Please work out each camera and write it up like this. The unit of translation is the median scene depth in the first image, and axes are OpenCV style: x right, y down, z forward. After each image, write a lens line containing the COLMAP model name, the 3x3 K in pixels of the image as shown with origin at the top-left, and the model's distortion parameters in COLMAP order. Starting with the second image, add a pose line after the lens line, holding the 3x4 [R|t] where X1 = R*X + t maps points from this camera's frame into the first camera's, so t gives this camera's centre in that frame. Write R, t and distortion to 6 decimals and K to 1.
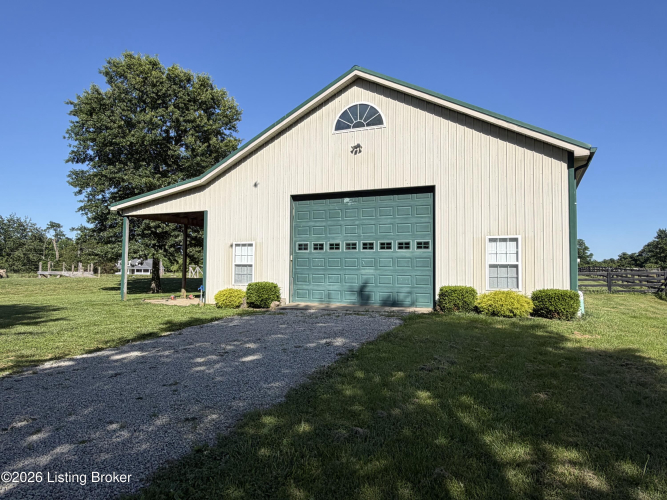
lens RADIAL K [[442.6, 0, 332.8], [0, 442.6, 249.0], [0, 0, 1]] dist [-0.002416, 0.003027]
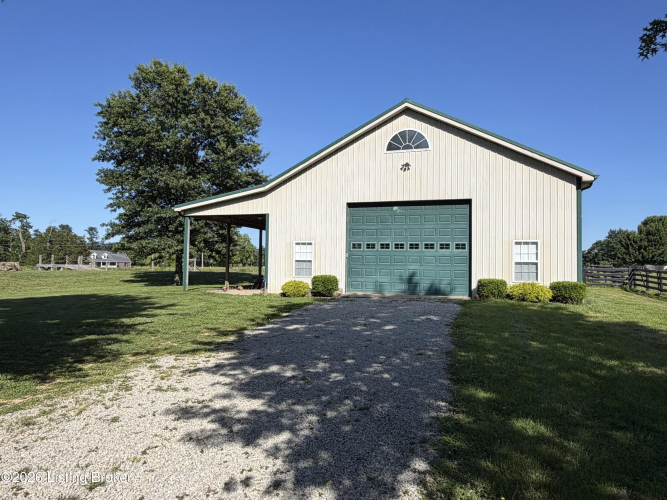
lens RADIAL K [[442.6, 0, 332.8], [0, 442.6, 249.0], [0, 0, 1]] dist [-0.002416, 0.003027]
pose [[0.996174, 0.010331, 0.086777, -0.235939], [-0.011423, 0.999861, 0.012105, -0.010519], [-0.086640, -0.013050, 0.996154, -0.193537]]
